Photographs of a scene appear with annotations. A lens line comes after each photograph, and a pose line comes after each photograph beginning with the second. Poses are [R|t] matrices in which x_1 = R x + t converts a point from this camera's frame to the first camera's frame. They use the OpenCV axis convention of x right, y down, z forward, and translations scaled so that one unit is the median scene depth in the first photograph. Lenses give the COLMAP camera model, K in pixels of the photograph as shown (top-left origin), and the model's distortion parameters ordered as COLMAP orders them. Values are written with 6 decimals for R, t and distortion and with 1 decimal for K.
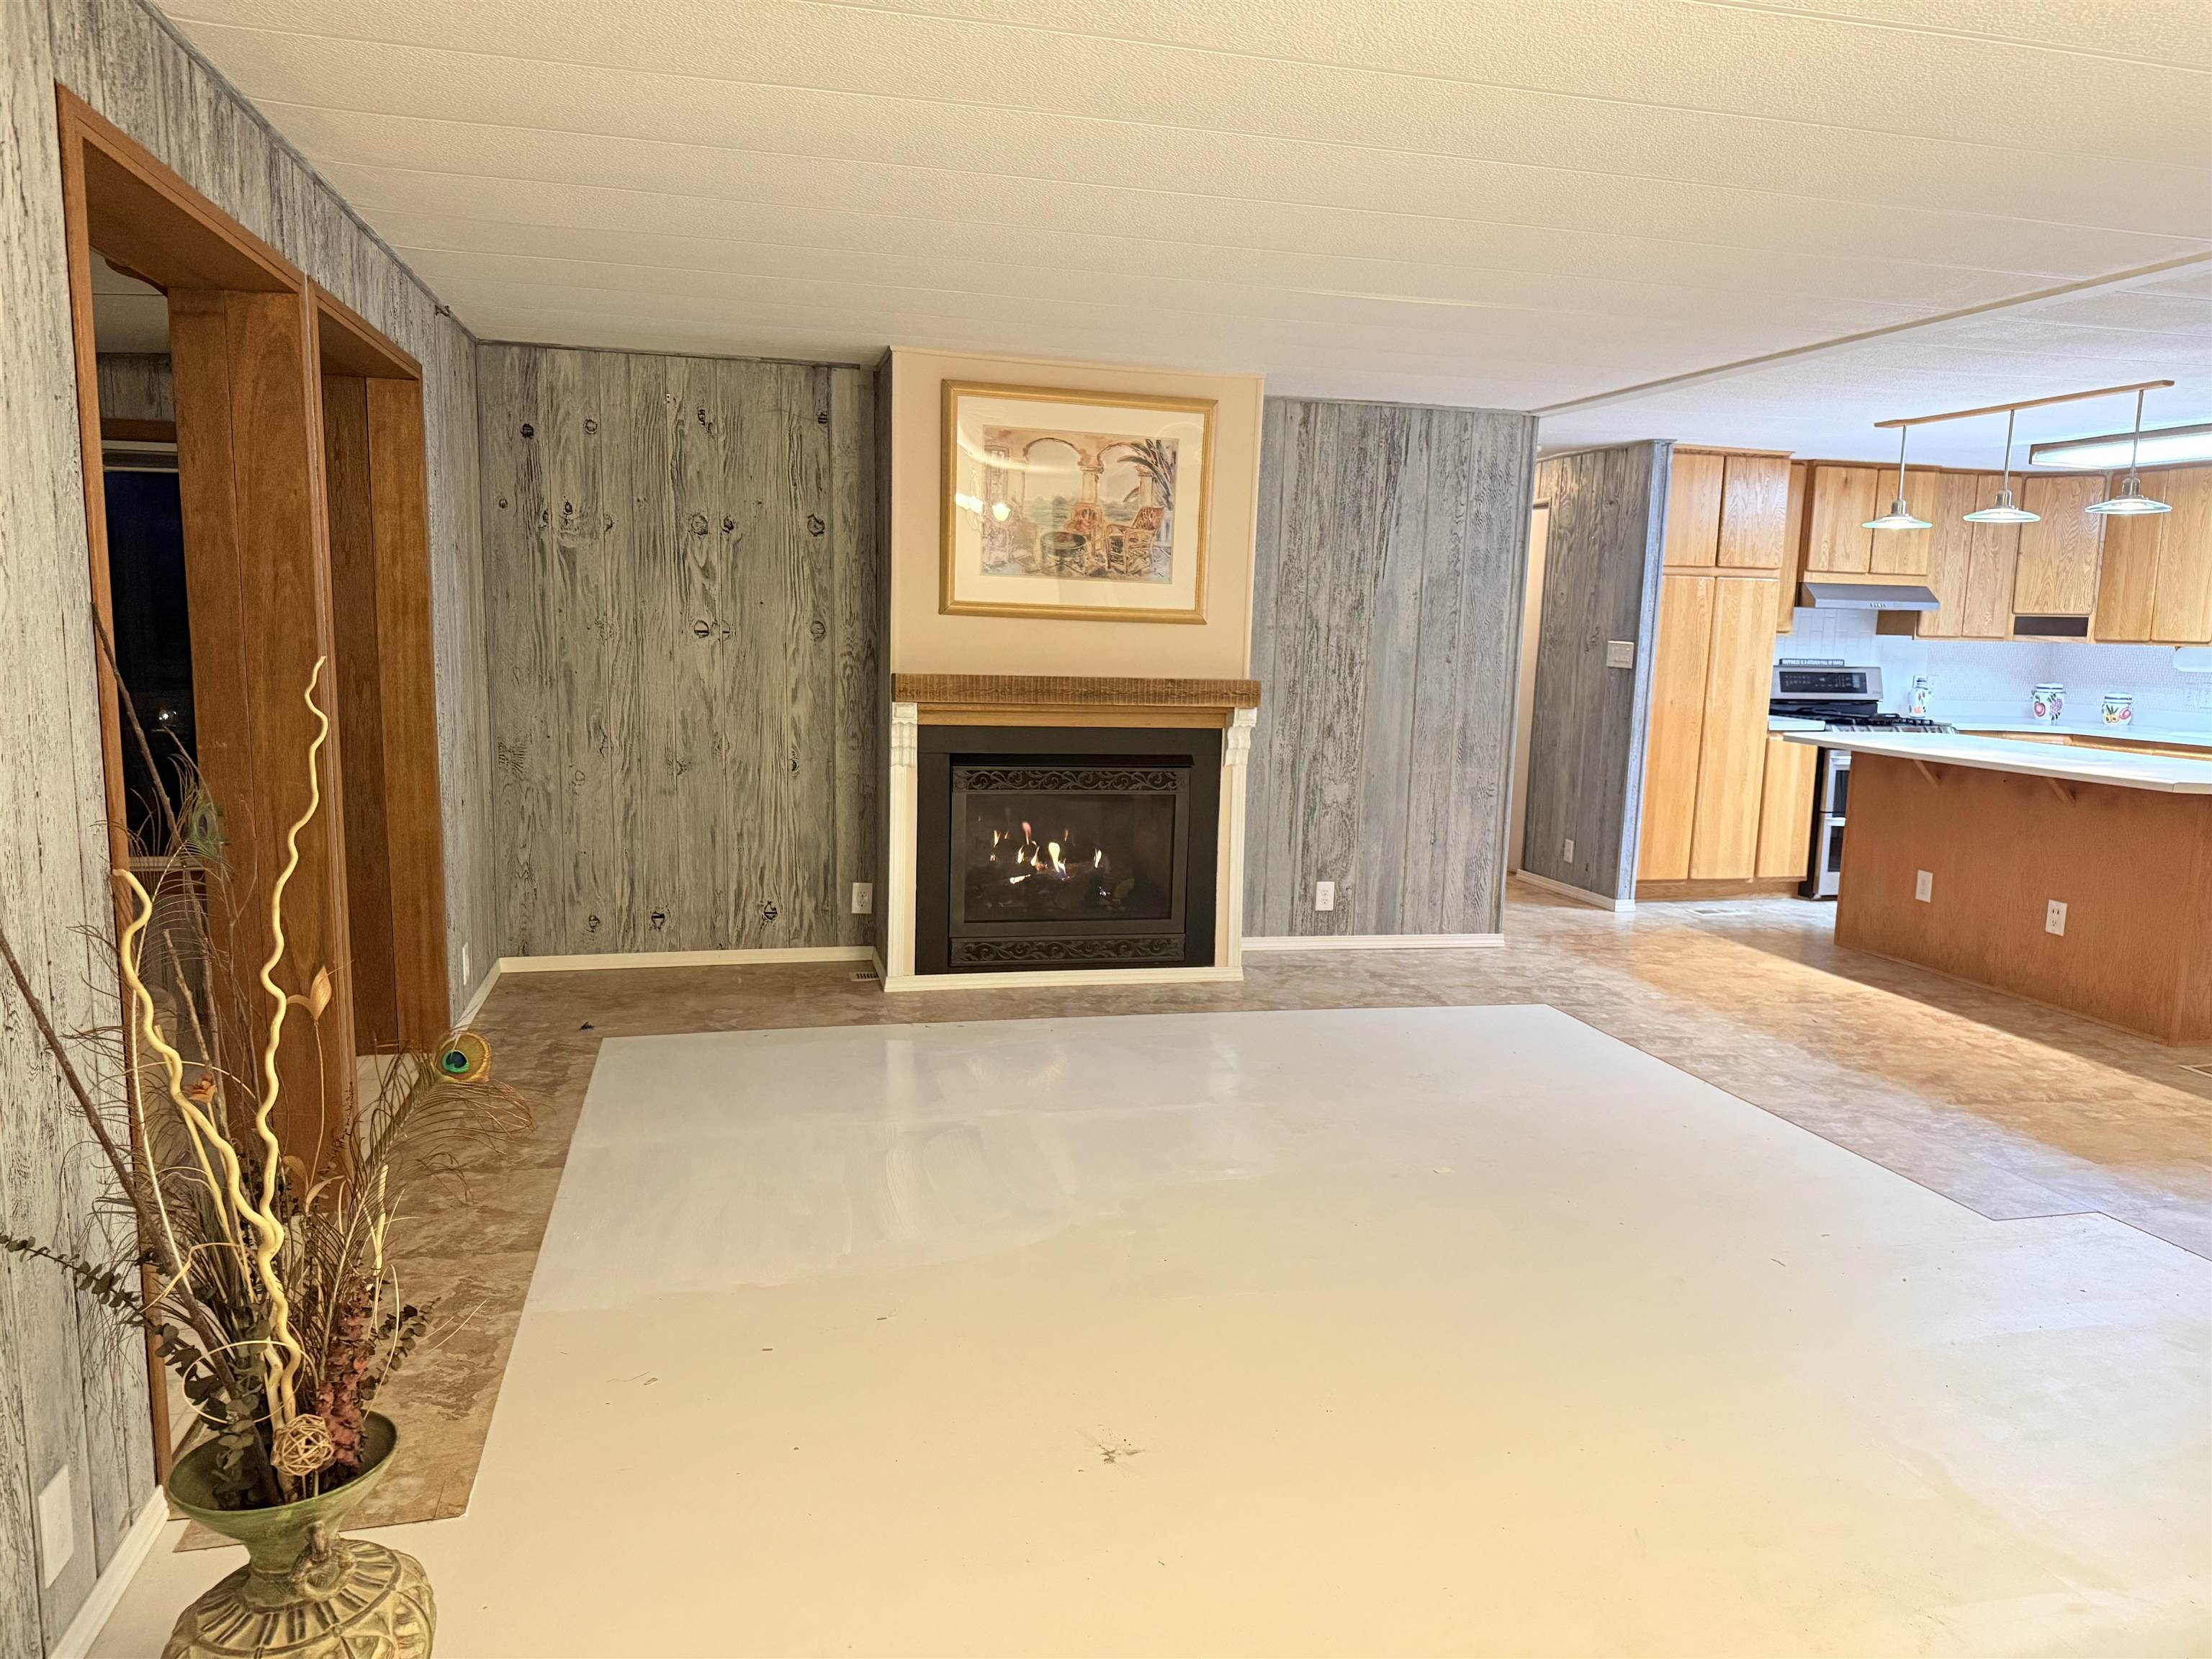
lens RADIAL K [[1449.1, 0, 1106.0], [0, 1449.1, 829.5], [0, 0, 1]] dist [0.163804, -0.224540]
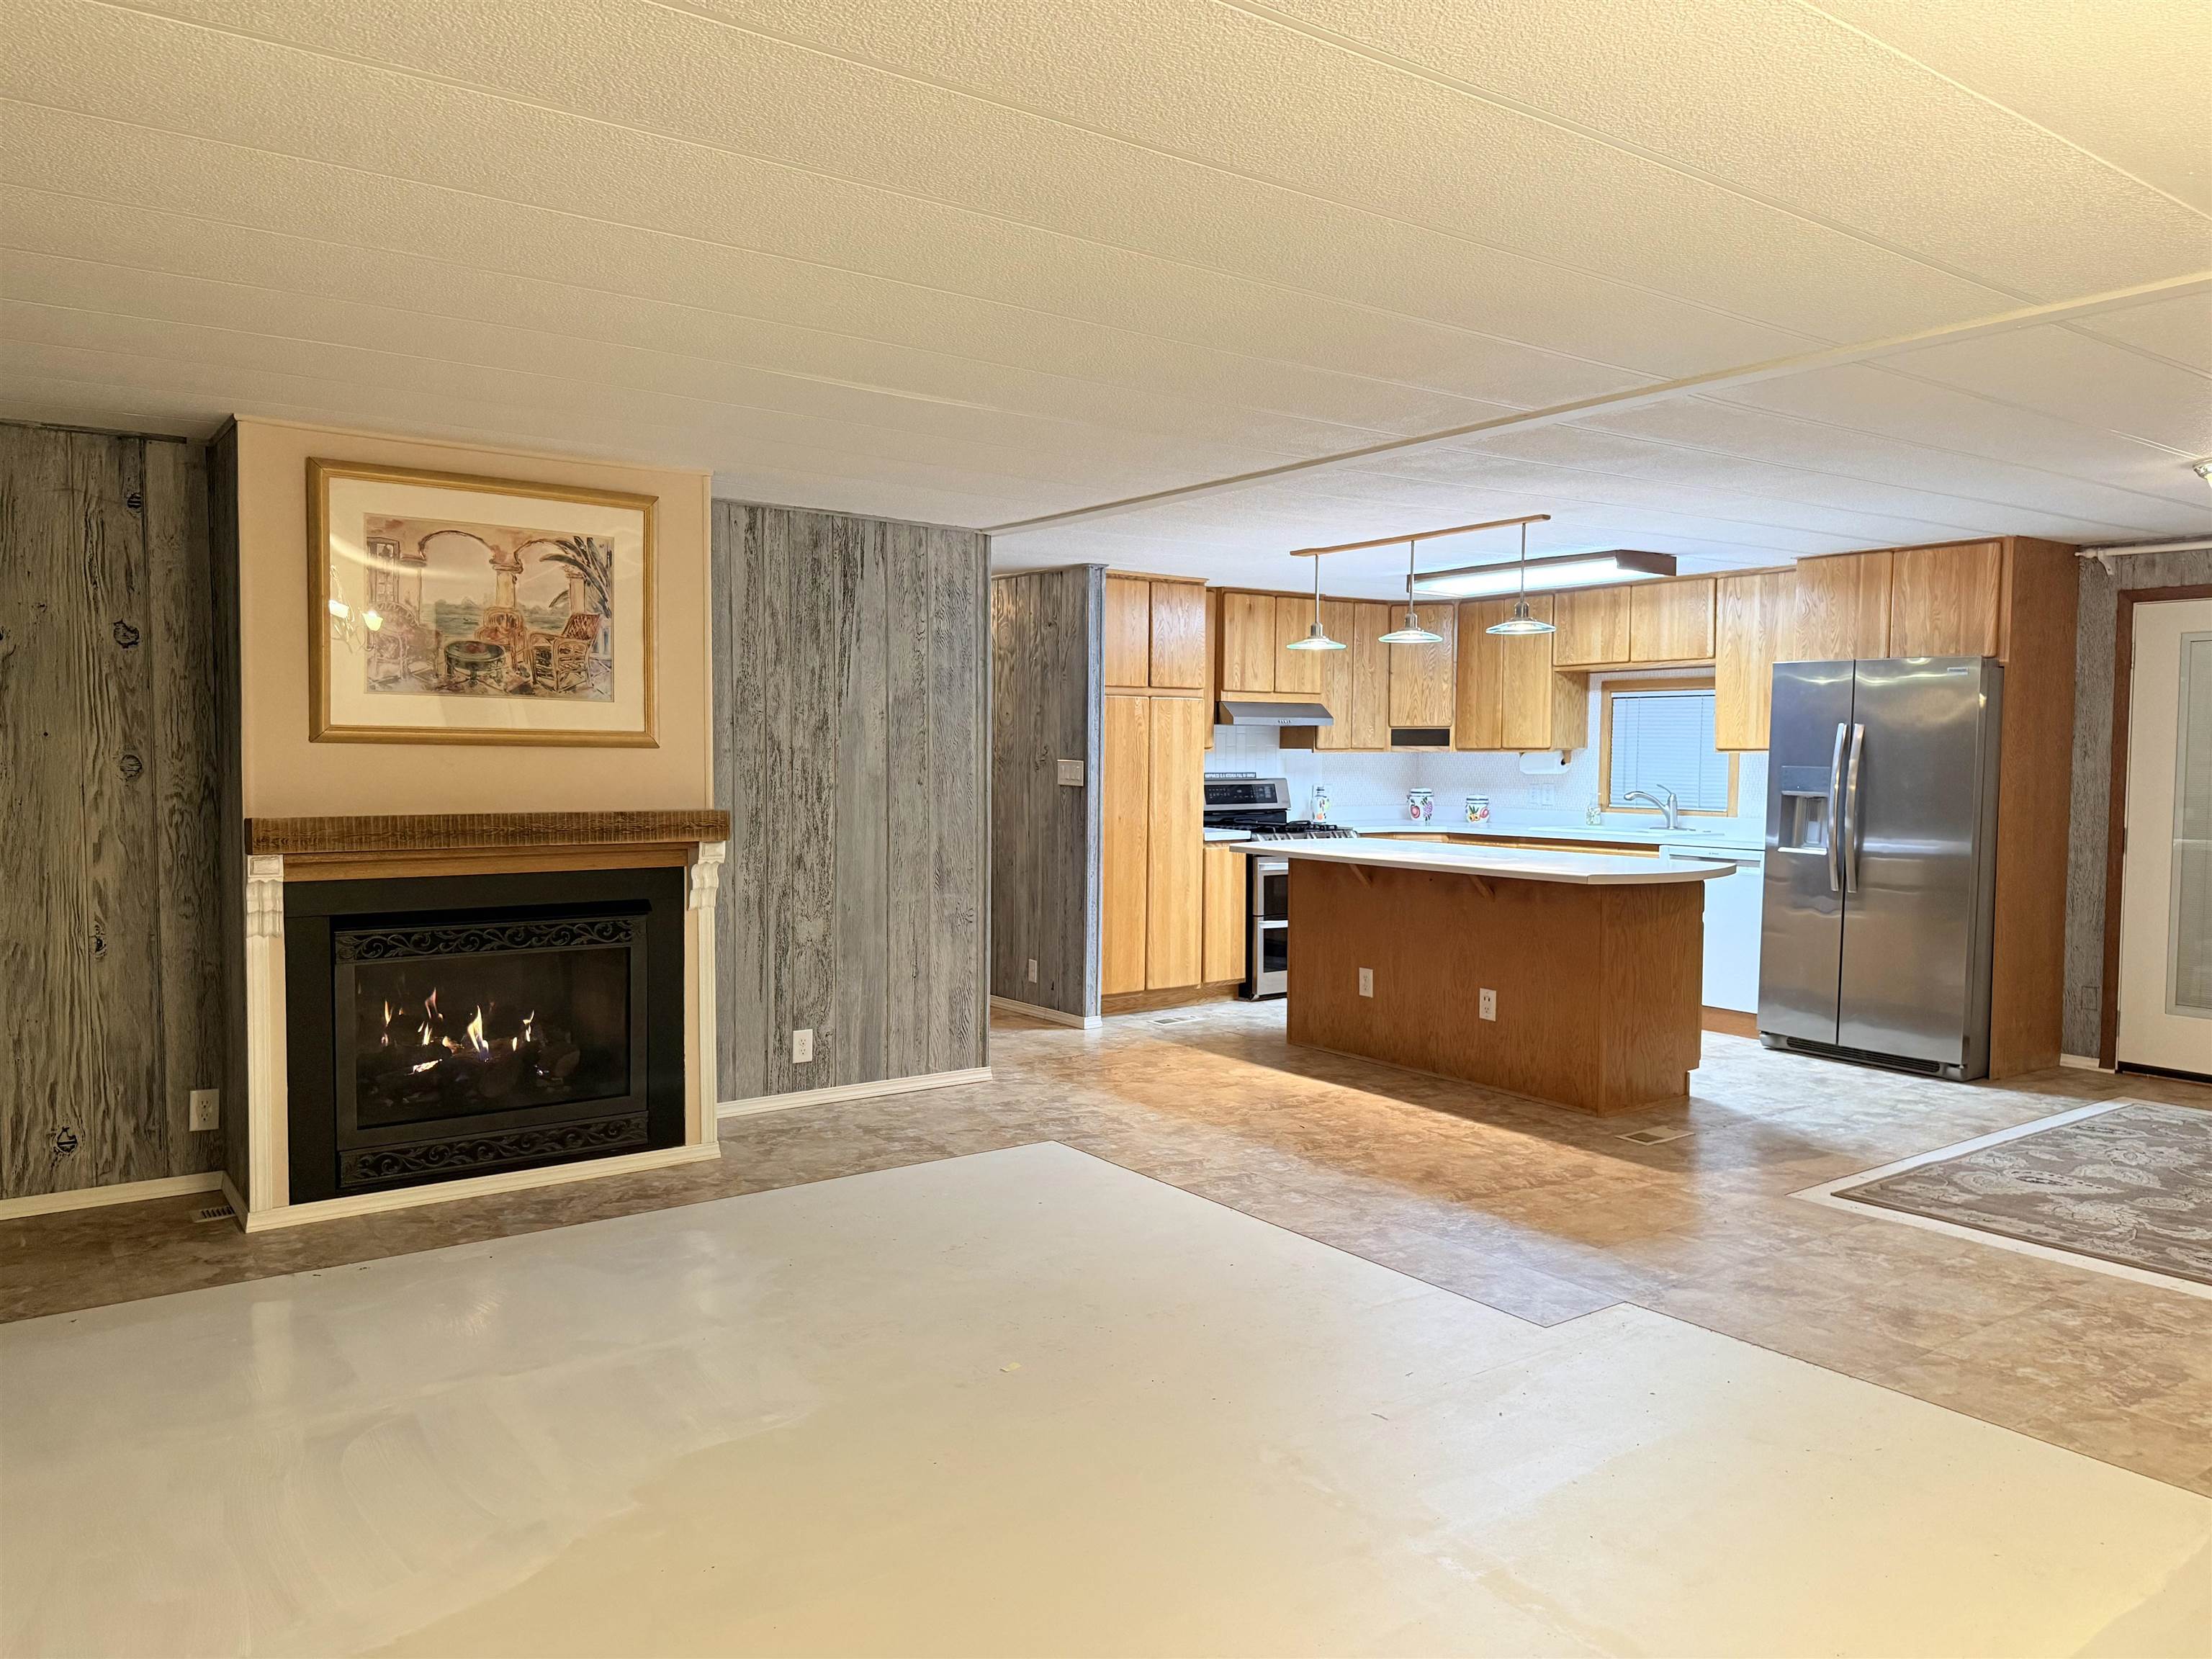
lens RADIAL K [[1514.2, 0, 1106.0], [0, 1514.2, 829.5], [0, 0, 1]] dist [0.073021, -0.089293]
pose [[0.928715, -0.041918, 0.368417, -0.016837], [0.072892, 0.994841, -0.070555, -0.007719], [-0.363559, 0.092380, 0.926979, 0.056213]]
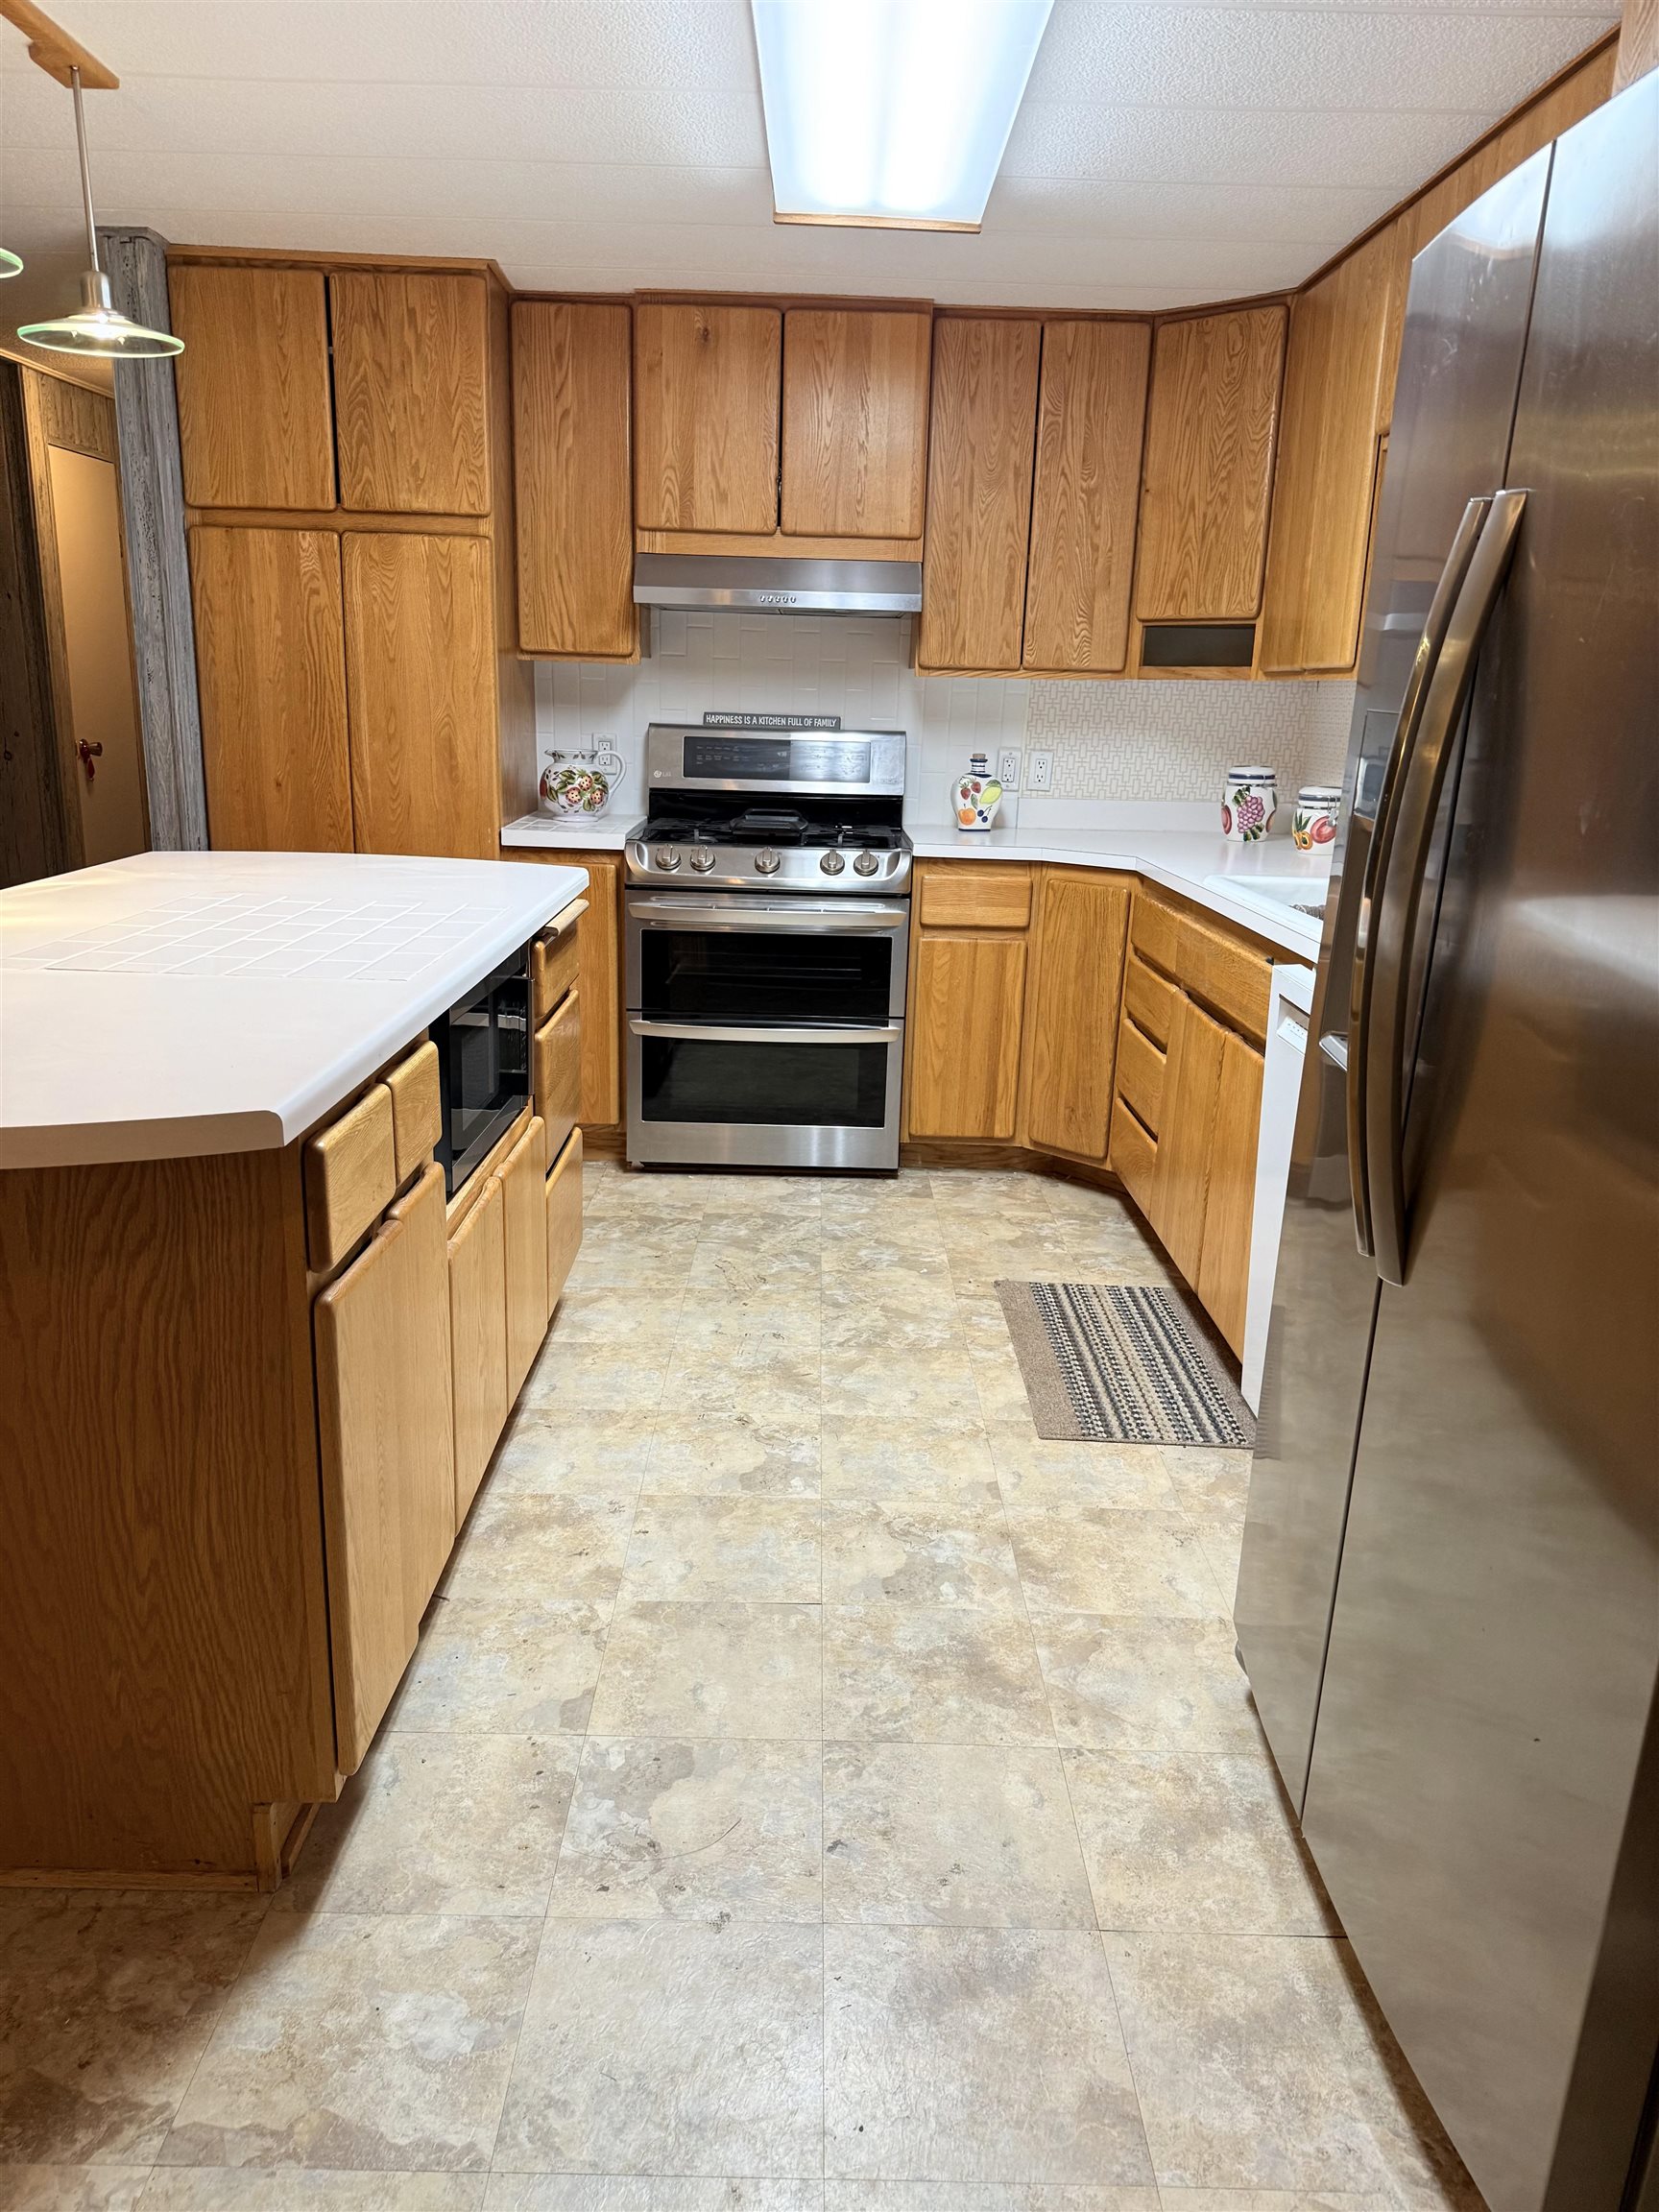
lens RADIAL K [[1512.8, 0, 829.5], [0, 1512.8, 1106.0], [0, 0, 1]] dist [0.026607, -0.076258]
pose [[0.968537, 0.072649, -0.238030, 1.055633], [-0.043523, 0.991149, 0.125415, -0.074090], [0.245035, -0.111109, 0.963127, 0.786139]]
